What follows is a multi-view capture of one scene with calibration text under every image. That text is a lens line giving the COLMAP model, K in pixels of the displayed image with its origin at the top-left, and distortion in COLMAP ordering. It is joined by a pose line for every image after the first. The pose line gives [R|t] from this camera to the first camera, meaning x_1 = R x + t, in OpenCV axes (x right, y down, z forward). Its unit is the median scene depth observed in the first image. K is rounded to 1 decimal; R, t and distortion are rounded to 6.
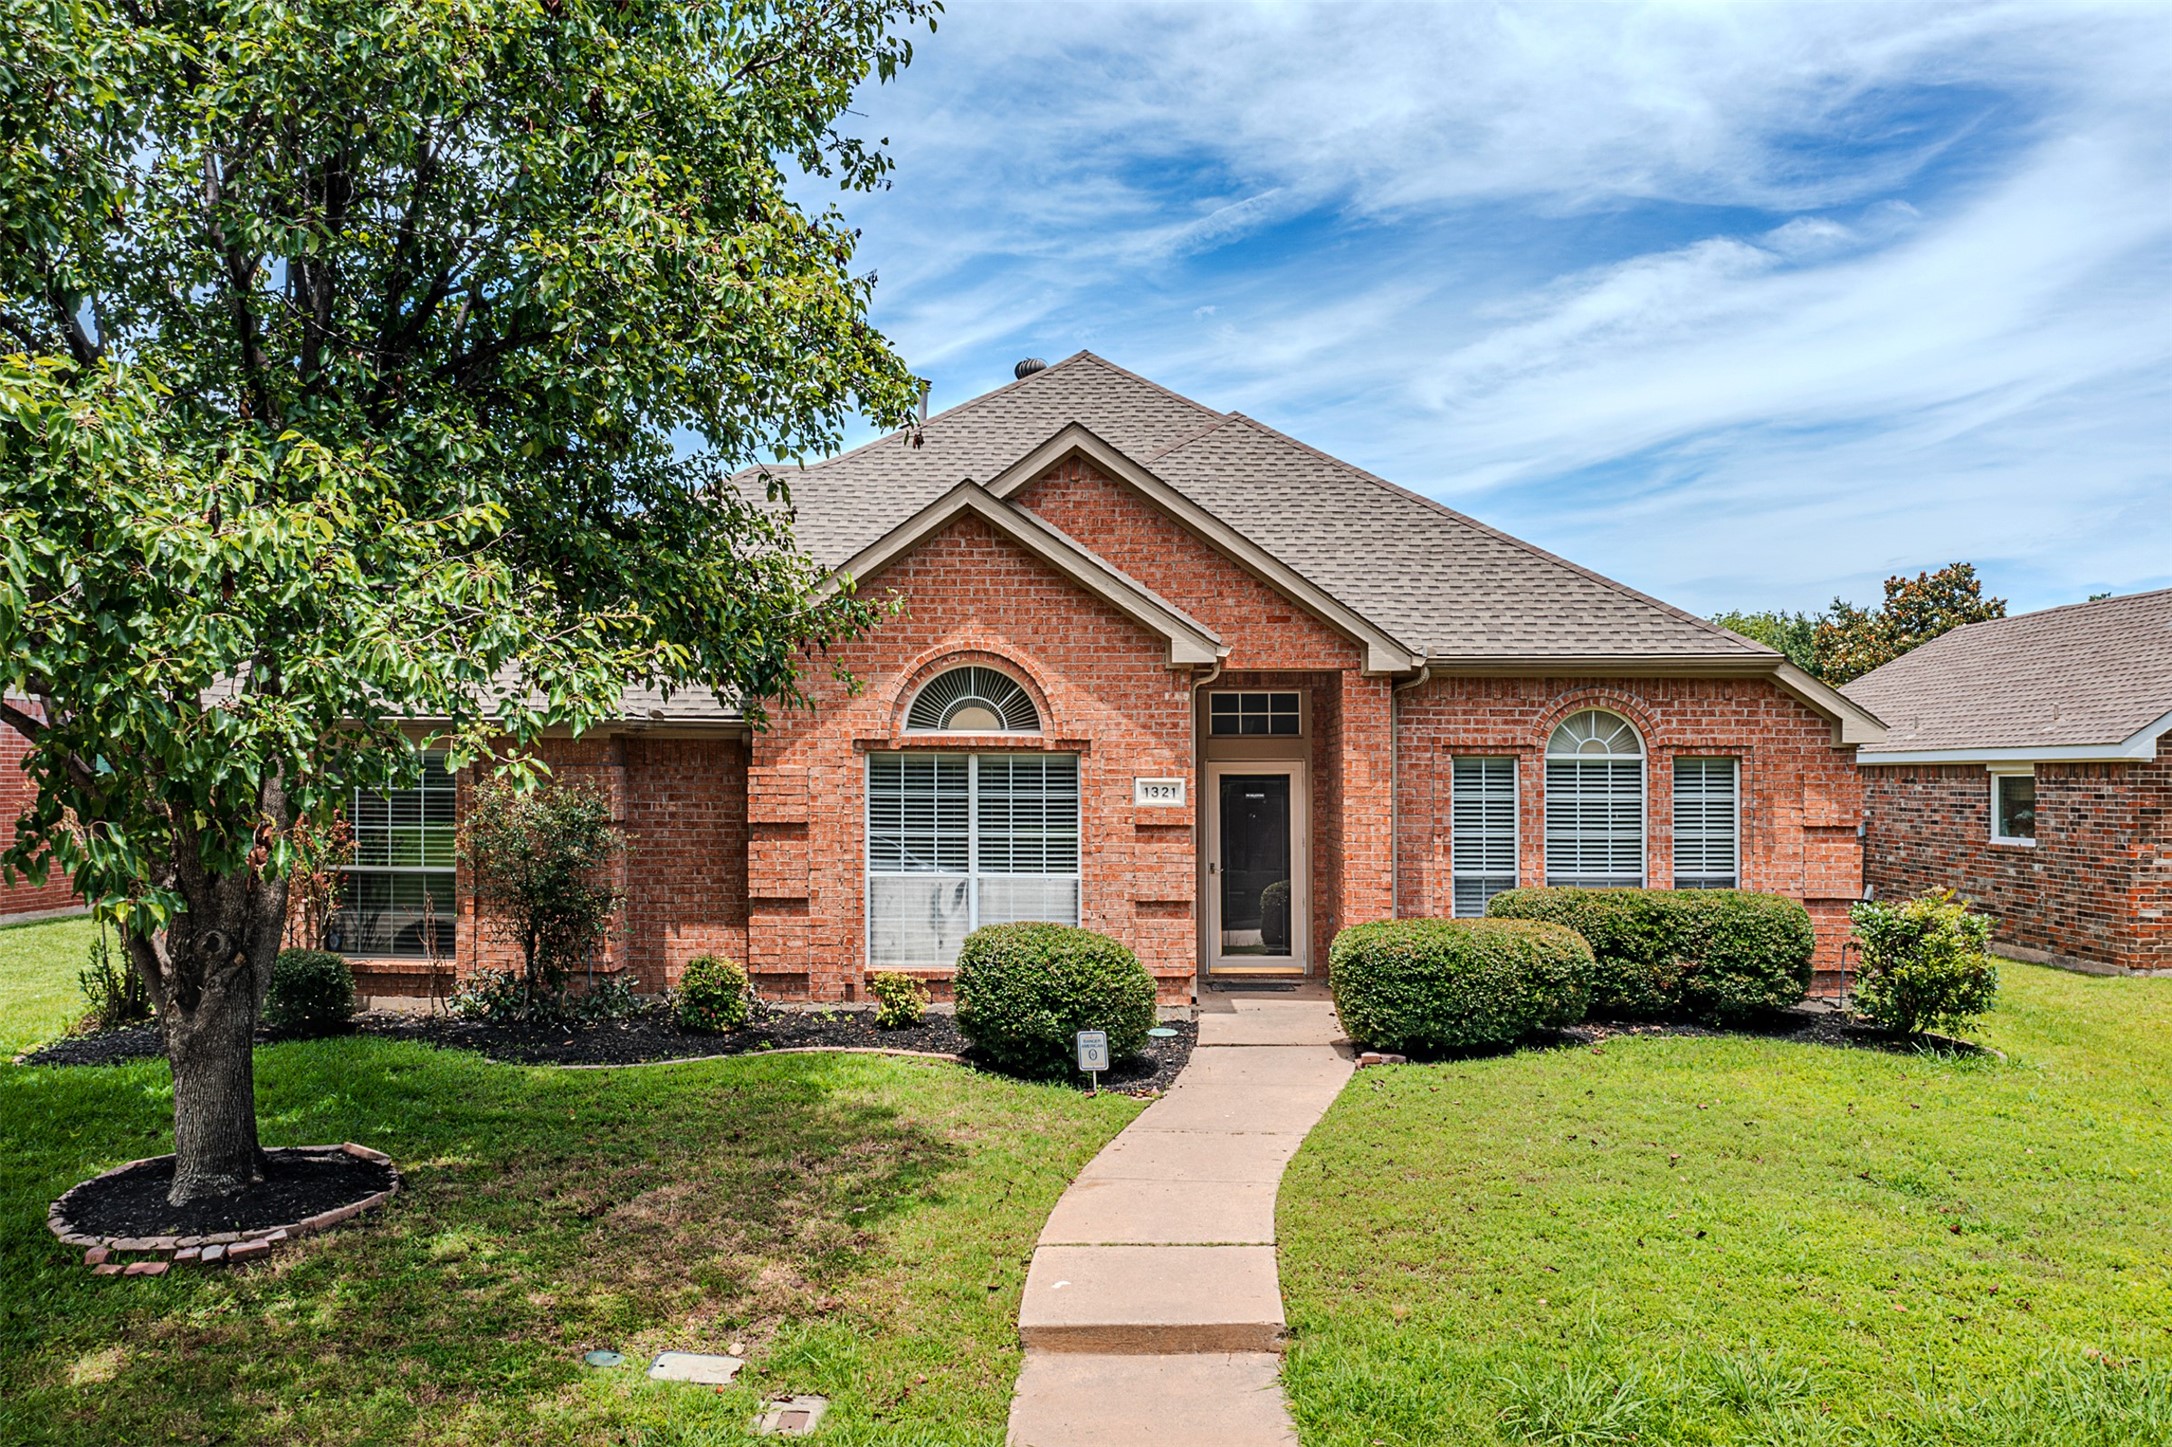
lens RADIAL K [[1910.2, 0, 1086.8], [0, 1910.2, 769.6], [0, 0, 1]] dist [-0.020275, -0.004369]
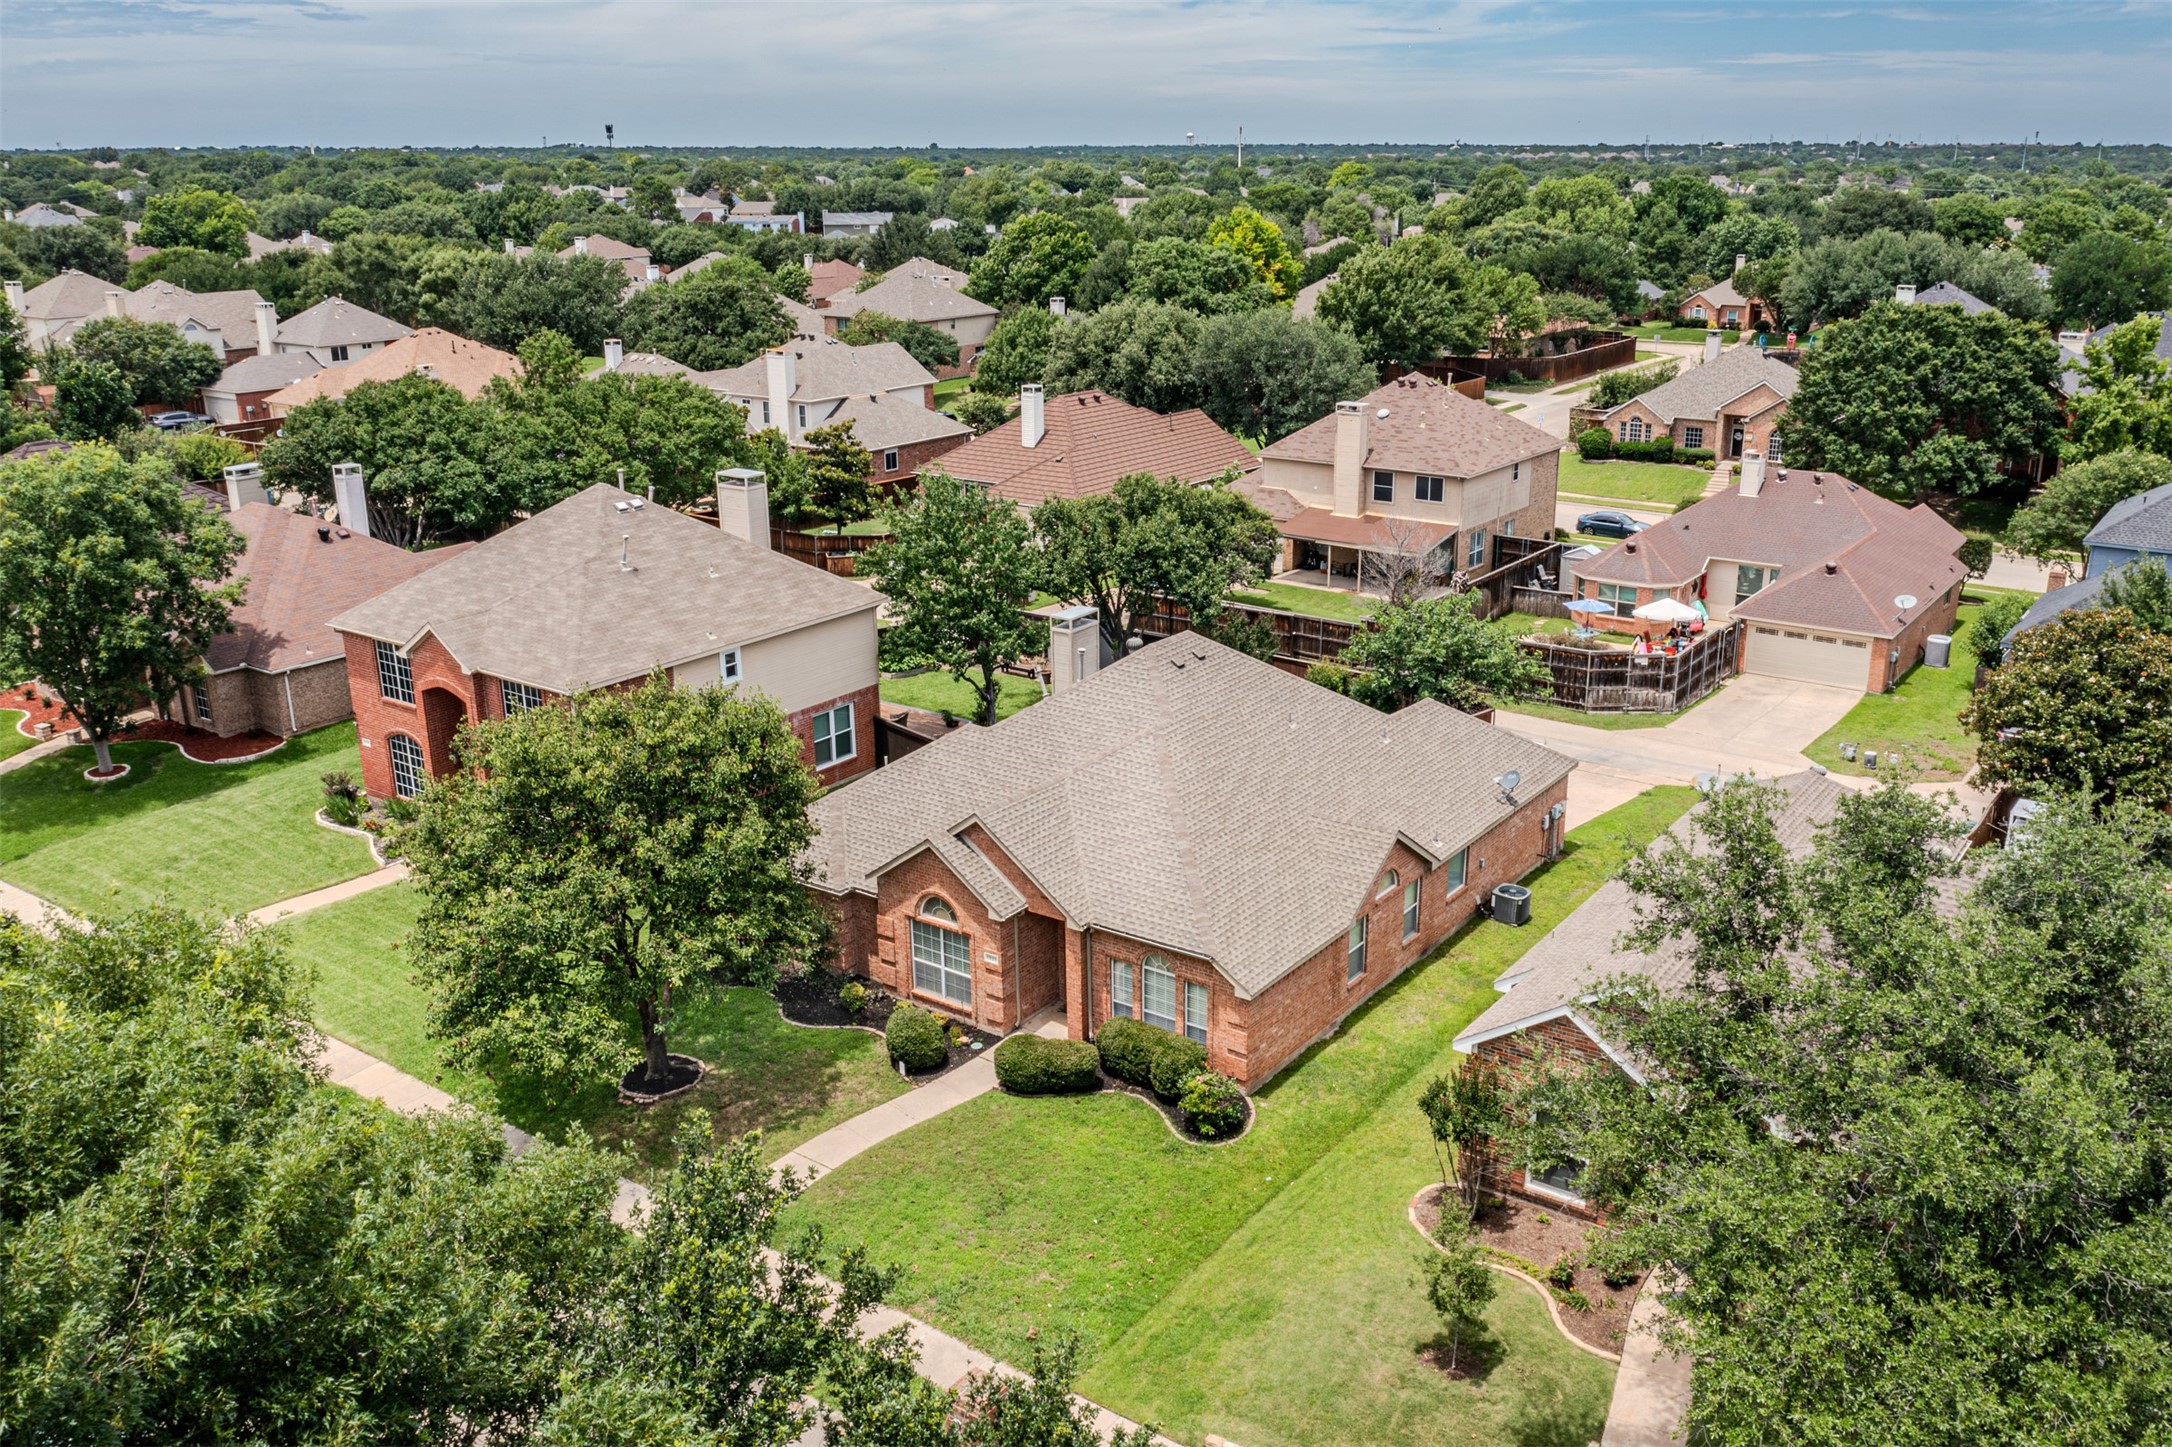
lens RADIAL K [[1910.2, 0, 1086.8], [0, 1910.2, 769.6], [0, 0, 1]] dist [-0.020275, -0.004369]
pose [[0.831500, 0.180897, -0.525247, 1.513471], [0.018713, 0.935839, 0.351931, -1.182217], [0.555210, -0.302460, 0.774764, -0.936956]]
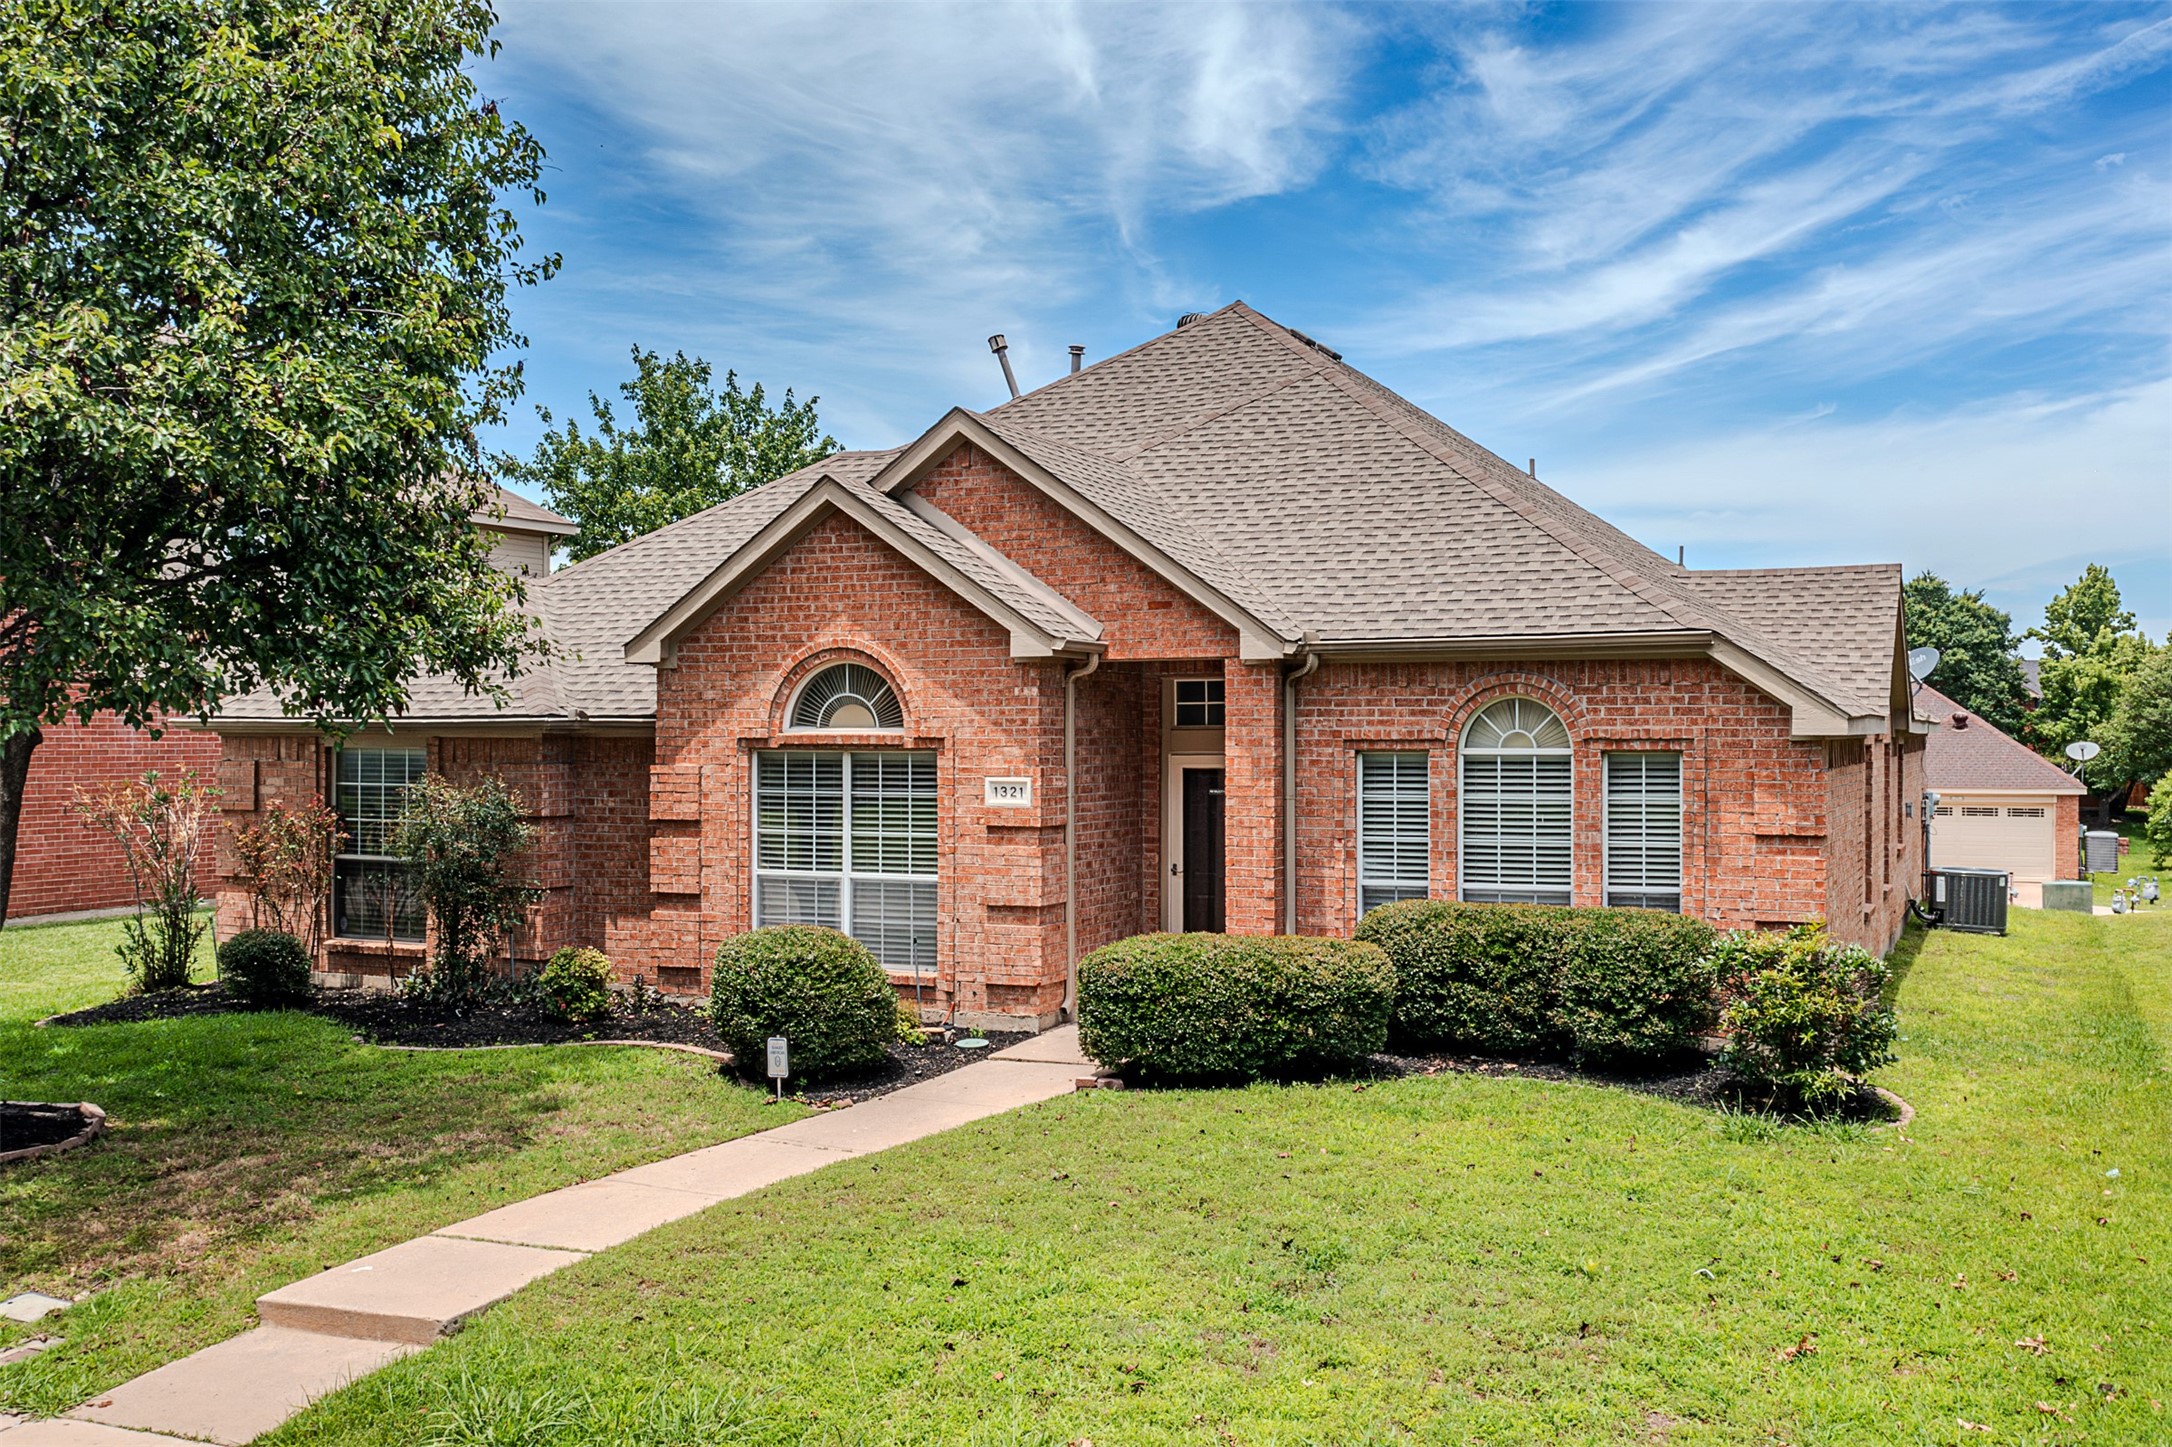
lens RADIAL K [[2134.6, 0, 1086.0], [0, 2134.6, 723.5], [0, 0, 1]] dist [-0.025218, -0.008642]
pose [[0.924921, -0.007499, -0.380085, 0.476299], [0.006478, 0.999971, -0.003967, -0.017805], [0.380103, 0.001207, 0.924943, 0.026396]]
